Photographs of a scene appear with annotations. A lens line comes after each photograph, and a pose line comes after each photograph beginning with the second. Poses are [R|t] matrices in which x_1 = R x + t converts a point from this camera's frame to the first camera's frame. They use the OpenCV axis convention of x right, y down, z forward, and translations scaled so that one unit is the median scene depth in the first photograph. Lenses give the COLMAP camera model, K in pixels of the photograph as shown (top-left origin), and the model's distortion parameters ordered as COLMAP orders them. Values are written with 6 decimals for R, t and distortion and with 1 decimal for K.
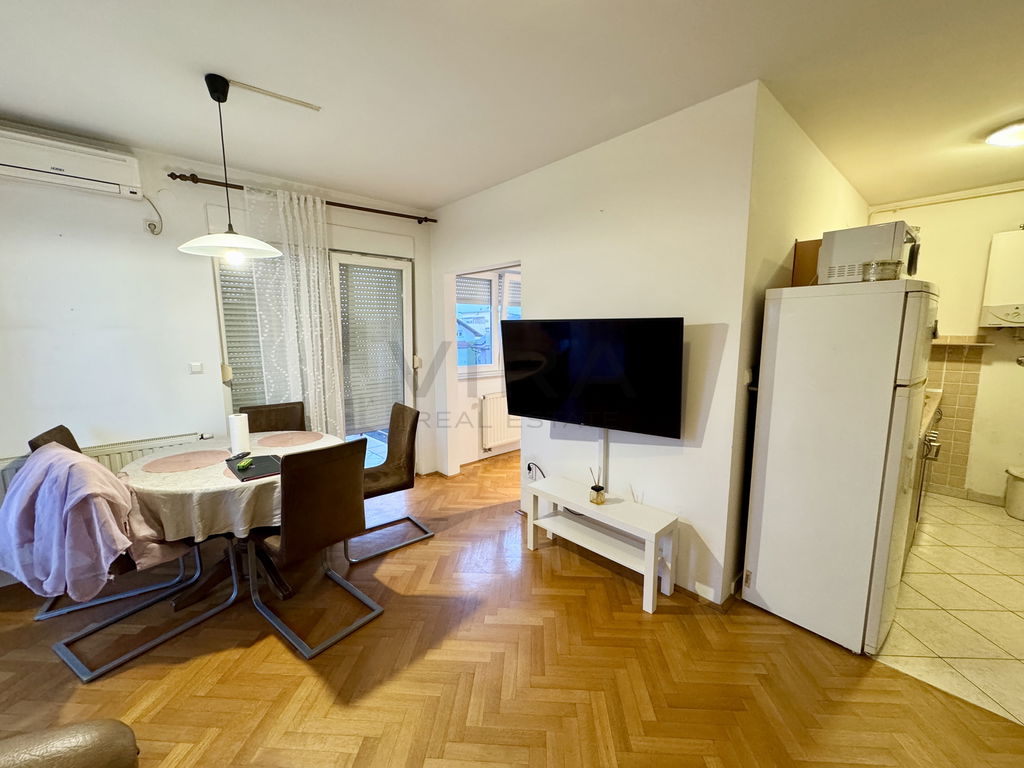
lens RADIAL K [[407.0, 0, 510.4], [0, 407.0, 385.0], [0, 0, 1]] dist [-0.002226, 0.000214]
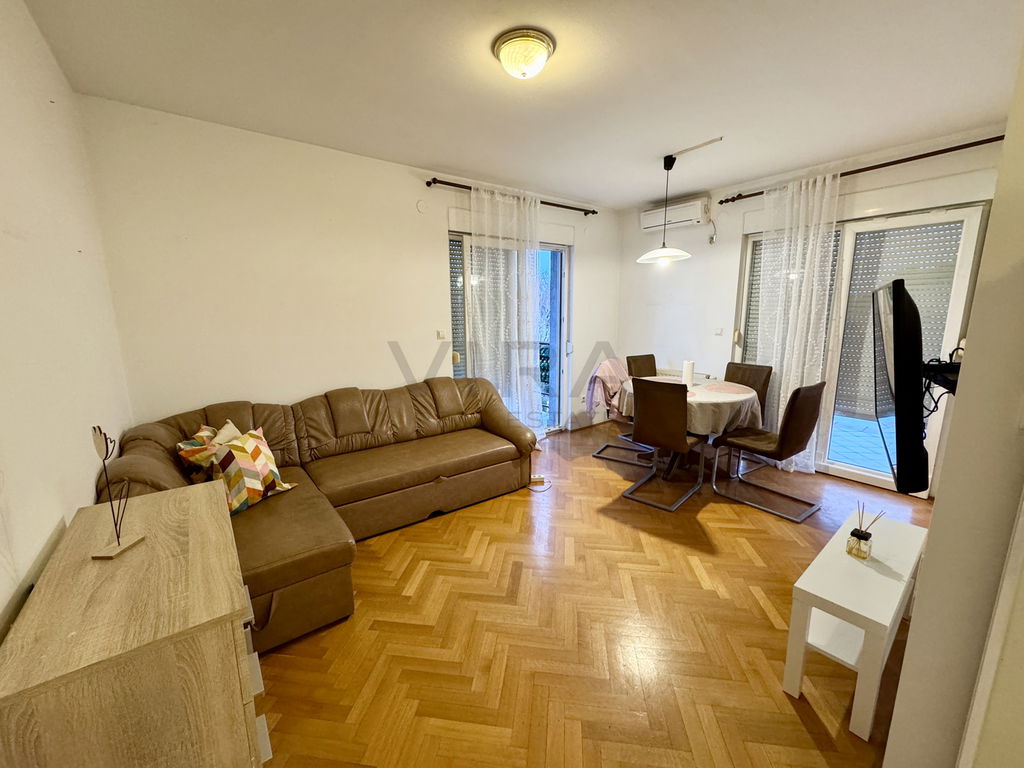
lens RADIAL K [[411.3, 0, 508.3], [0, 411.3, 386.9], [0, 0, 1]] dist [-0.001434, -0.000101]
pose [[-0.081545, 0.190833, -0.978230, 0.814408], [-0.124948, 0.971798, 0.199994, -0.050192], [0.988807, 0.138536, -0.055401, 0.373001]]
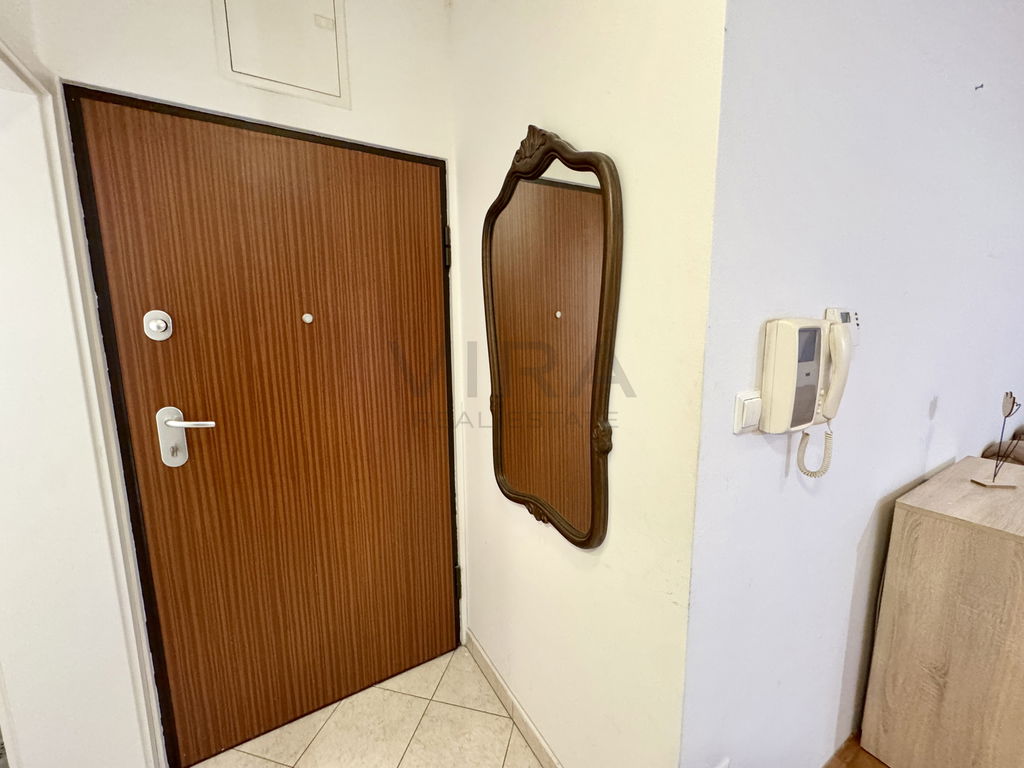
lens RADIAL K [[411.3, 0, 508.3], [0, 411.3, 386.9], [0, 0, 1]] dist [-0.001434, -0.000101]
pose [[-0.982826, -0.013788, 0.184021, 1.083658], [0.038132, 0.960508, 0.275627, -0.067369], [-0.180554, 0.277911, -0.943486, 0.663649]]
